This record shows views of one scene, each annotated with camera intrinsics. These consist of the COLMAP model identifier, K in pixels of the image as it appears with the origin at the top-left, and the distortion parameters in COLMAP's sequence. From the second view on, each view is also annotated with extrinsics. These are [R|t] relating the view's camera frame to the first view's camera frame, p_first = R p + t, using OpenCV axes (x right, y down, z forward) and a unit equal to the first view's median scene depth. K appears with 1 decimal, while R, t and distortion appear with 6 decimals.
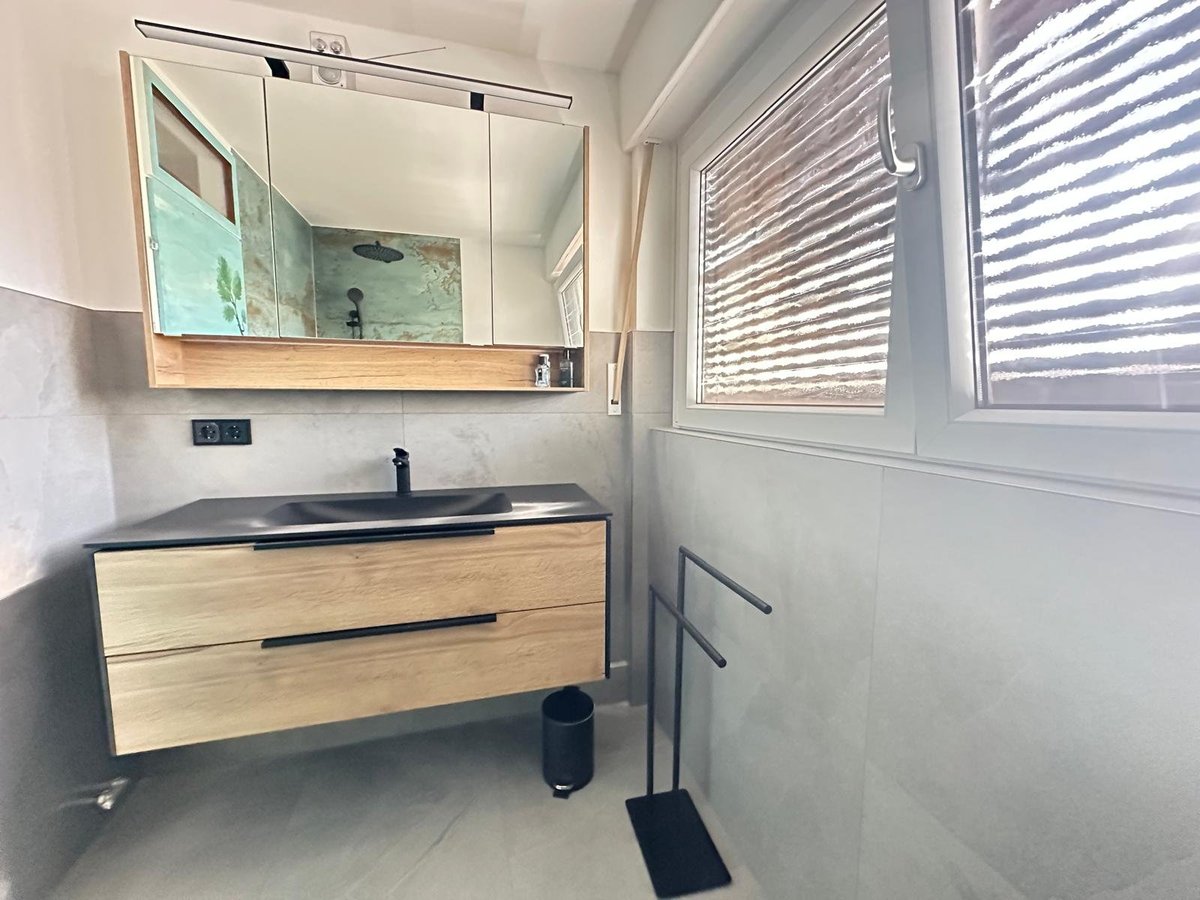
lens RADIAL K [[482.6, 0, 599.9], [0, 482.6, 451.4], [0, 0, 1]] dist [0.002210, -0.000386]
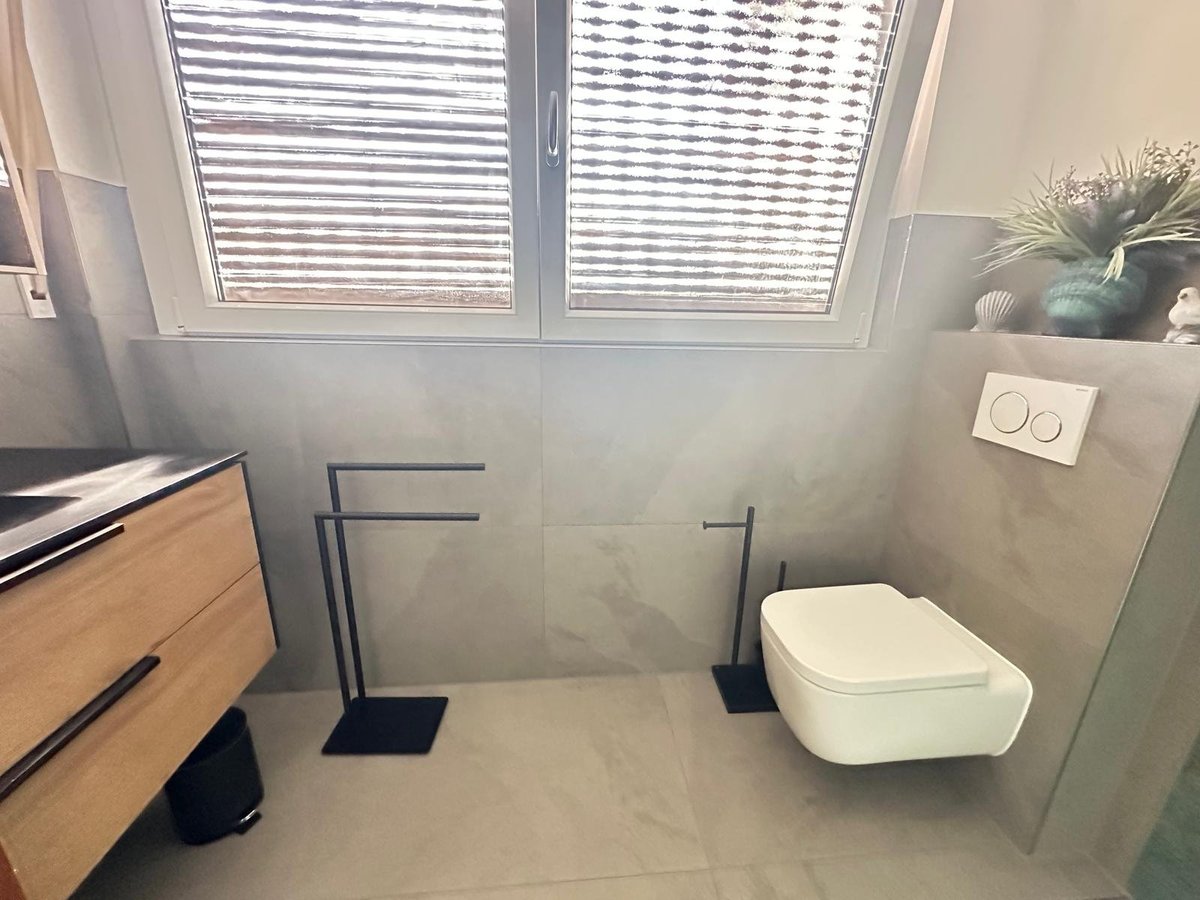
lens RADIAL K [[482.6, 0, 599.9], [0, 482.6, 451.4], [0, 0, 1]] dist [0.002210, -0.000386]
pose [[0.196067, -0.274771, 0.941307, -0.587439], [0.084373, 0.961106, 0.262976, -0.024078], [-0.976954, 0.027860, 0.211624, 0.295154]]
